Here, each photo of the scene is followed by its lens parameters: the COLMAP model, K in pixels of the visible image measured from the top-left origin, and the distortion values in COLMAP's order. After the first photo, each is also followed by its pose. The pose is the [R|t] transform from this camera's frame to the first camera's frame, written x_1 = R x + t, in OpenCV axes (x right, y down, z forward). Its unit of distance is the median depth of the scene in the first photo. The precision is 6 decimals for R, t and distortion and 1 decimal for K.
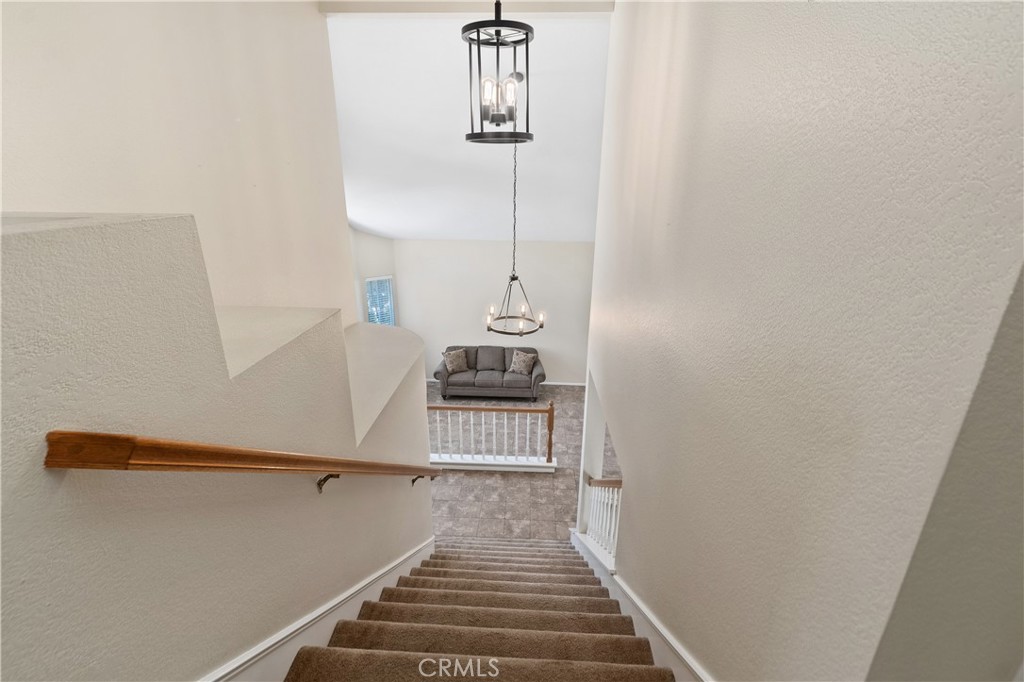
lens RADIAL K [[466.4, 0, 510.9], [0, 466.4, 340.6], [0, 0, 1]] dist [0.010397, -0.000883]
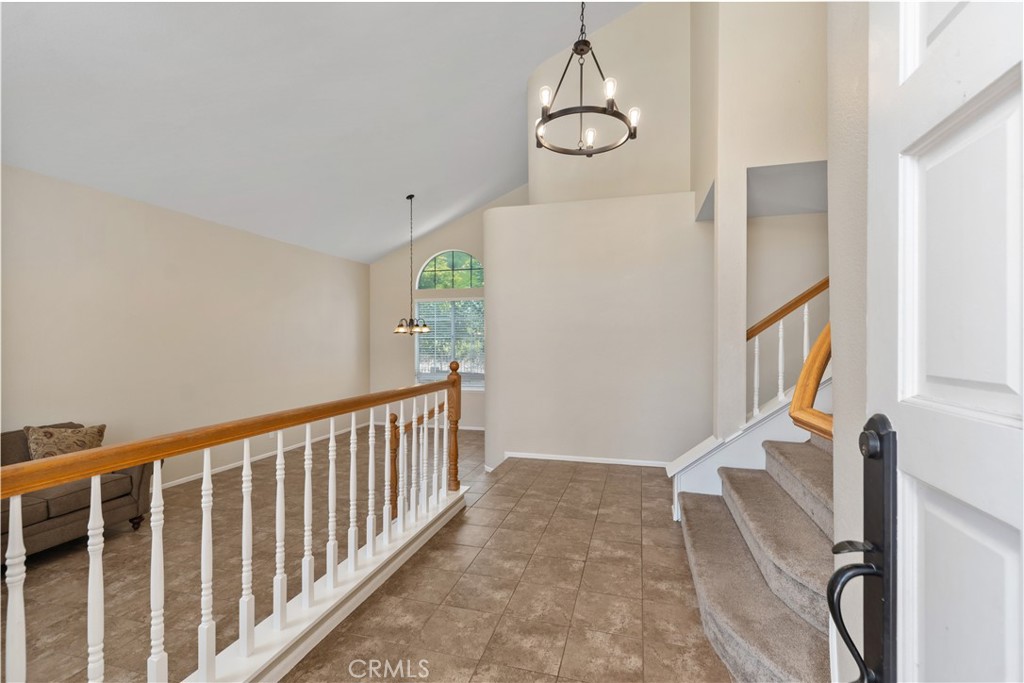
lens RADIAL K [[466.4, 0, 510.9], [0, 466.4, 341.1], [0, 0, 1]] dist [0.010397, -0.000883]
pose [[0.208512, 0.003455, 0.978014, -0.486315], [0.323802, 0.943353, -0.072367, 0.189208], [-0.922862, 0.331772, 0.195582, 0.918520]]
